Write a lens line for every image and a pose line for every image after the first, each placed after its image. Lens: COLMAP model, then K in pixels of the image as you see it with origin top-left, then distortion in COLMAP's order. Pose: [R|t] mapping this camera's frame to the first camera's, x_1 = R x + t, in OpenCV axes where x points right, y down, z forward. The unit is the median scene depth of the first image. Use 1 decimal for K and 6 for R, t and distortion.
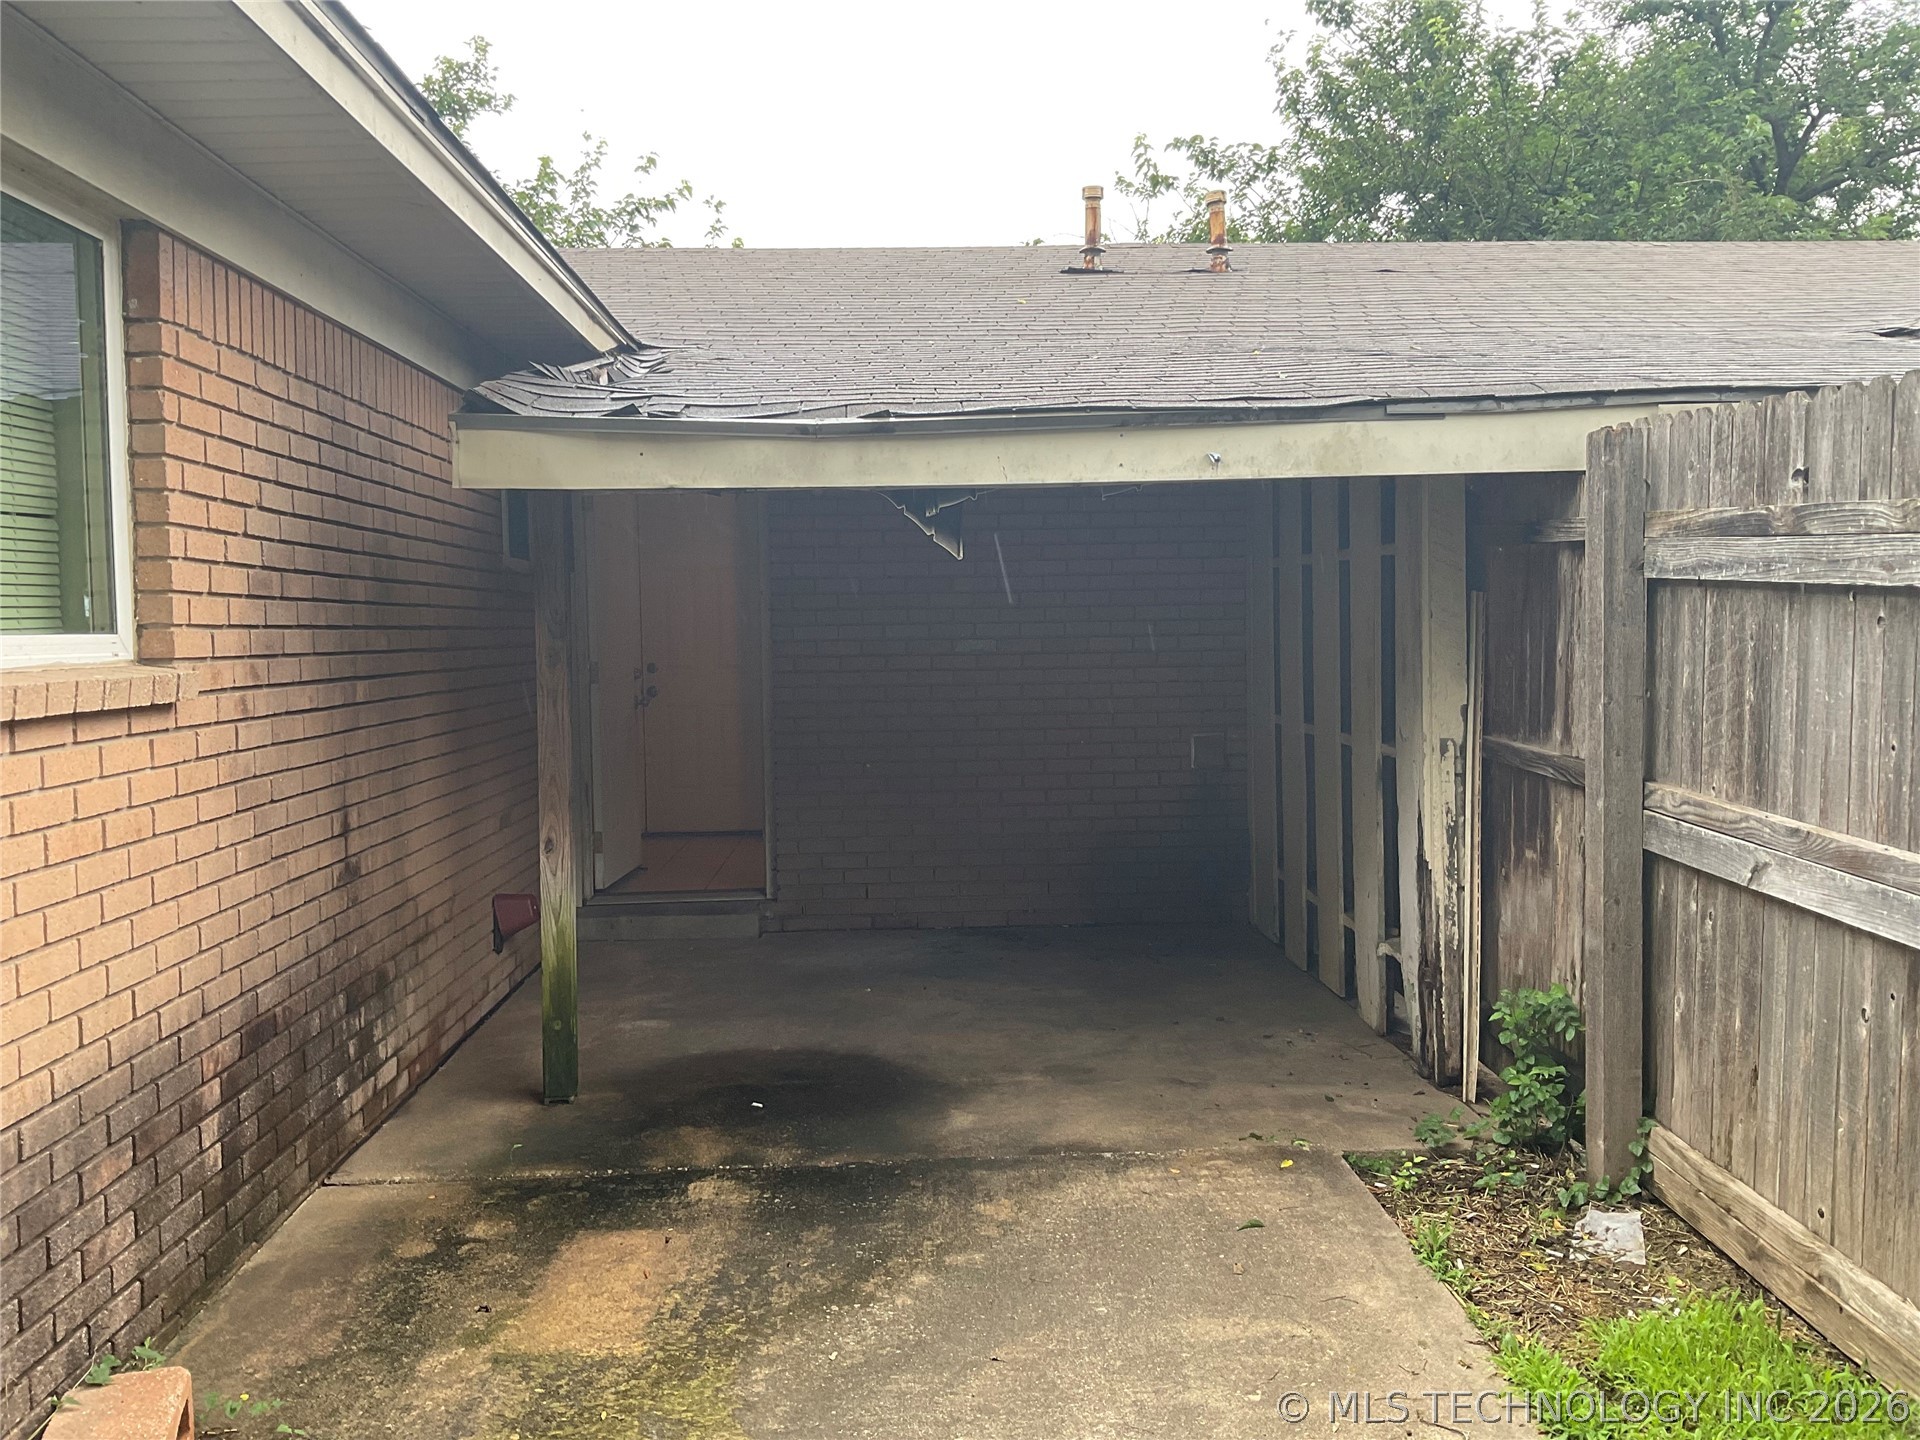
lens RADIAL K [[1604.0, 0, 968.8], [0, 1604.0, 737.0], [0, 0, 1]] dist [0.112122, -0.219747]
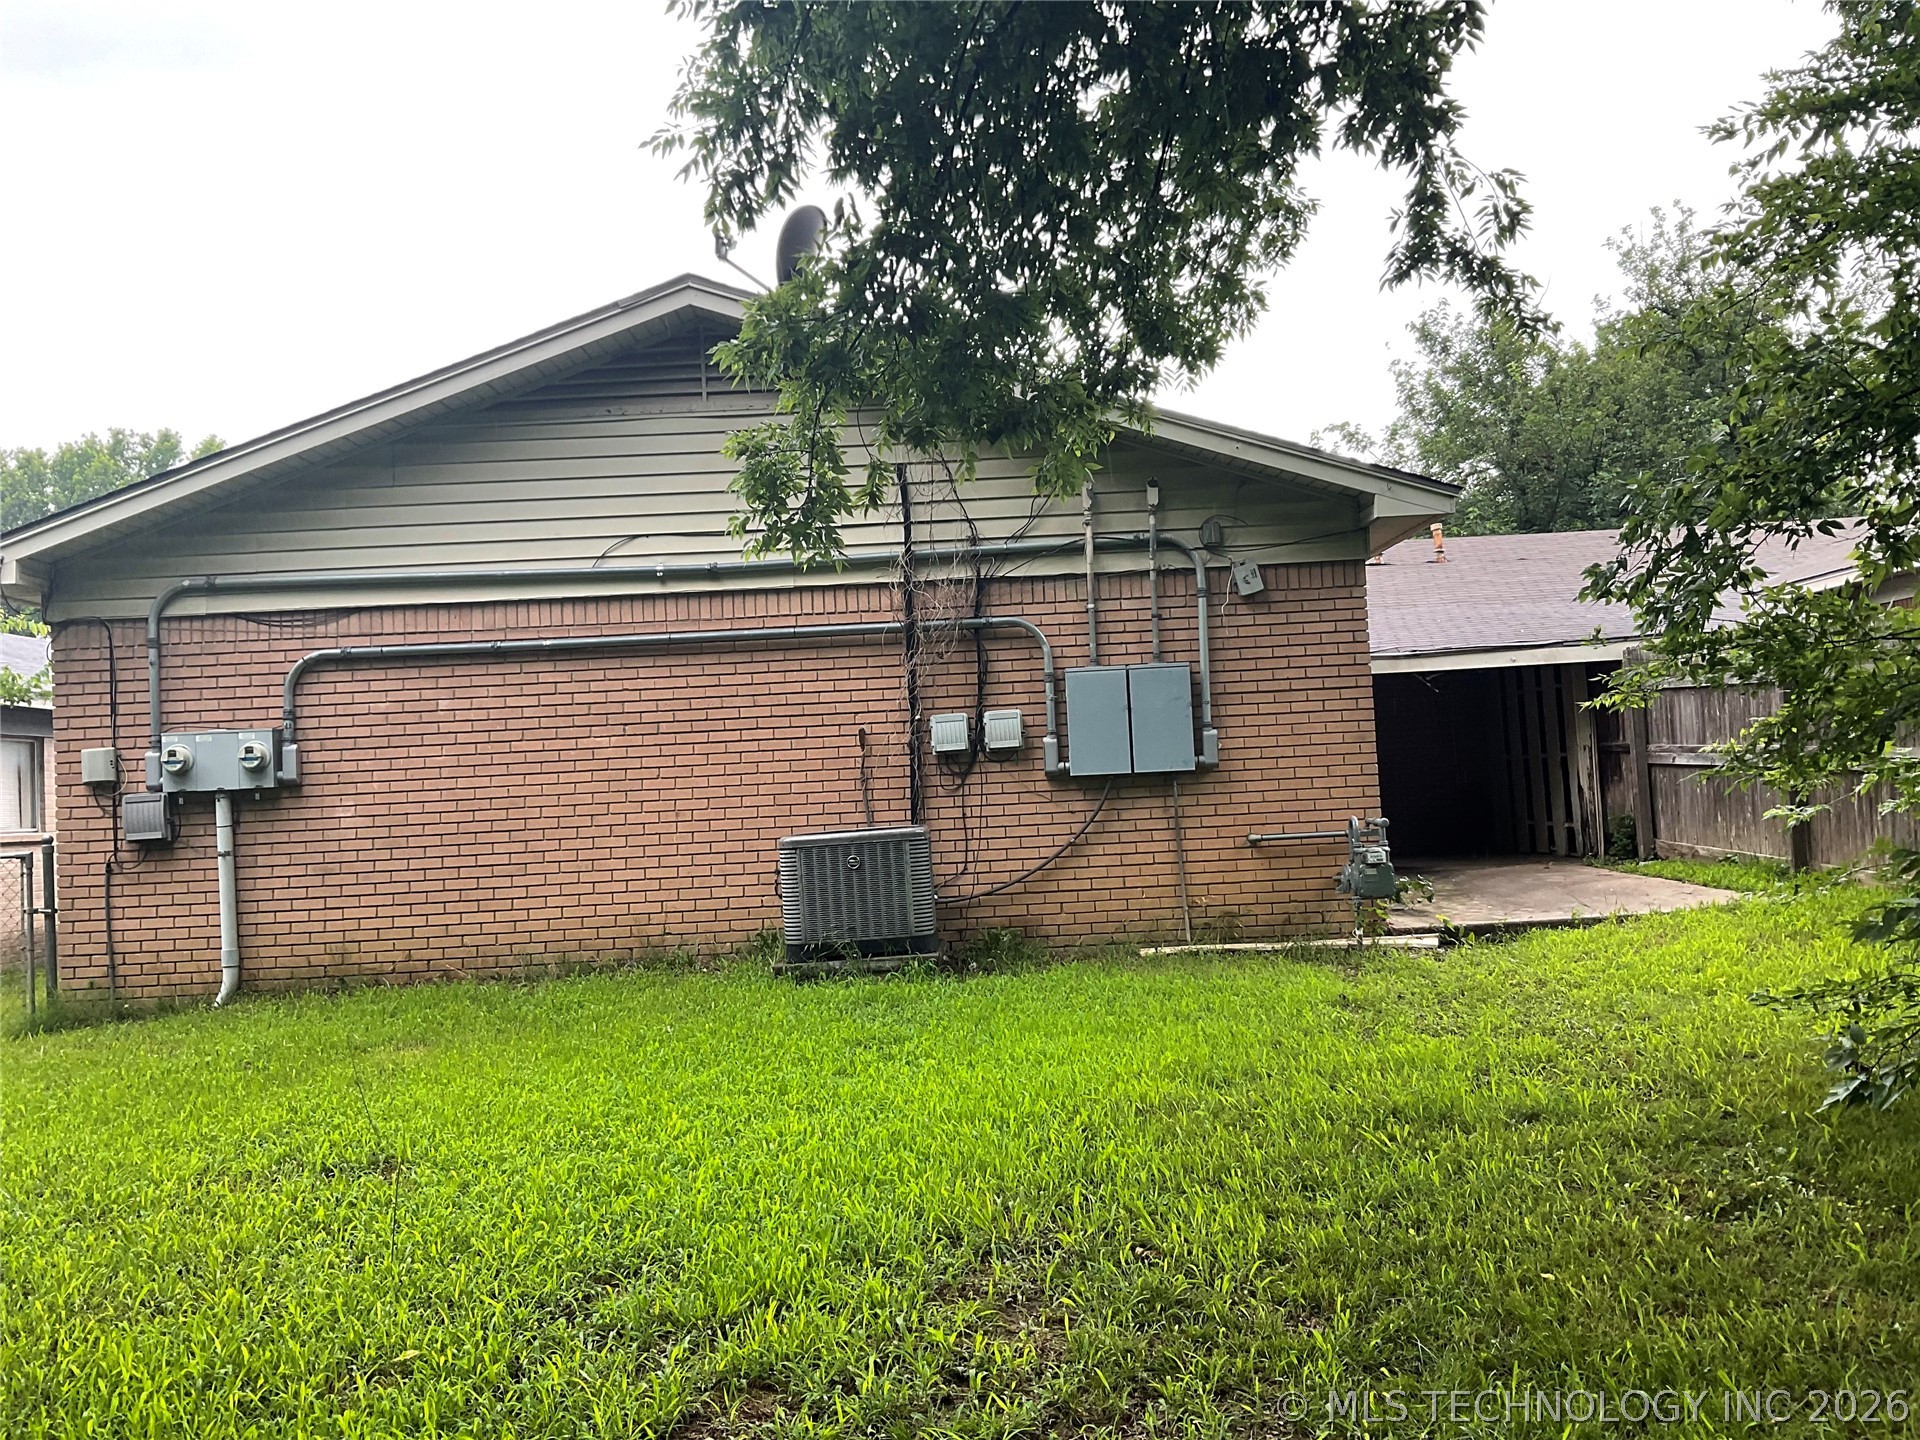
lens RADIAL K [[1604.0, 0, 968.8], [0, 1604.0, 737.0], [0, 0, 1]] dist [0.112122, -0.219747]
pose [[0.998692, -0.037752, -0.034482, -0.773729], [0.033916, 0.993812, -0.105771, 0.273095], [0.038262, 0.104463, 0.993792, -2.127890]]
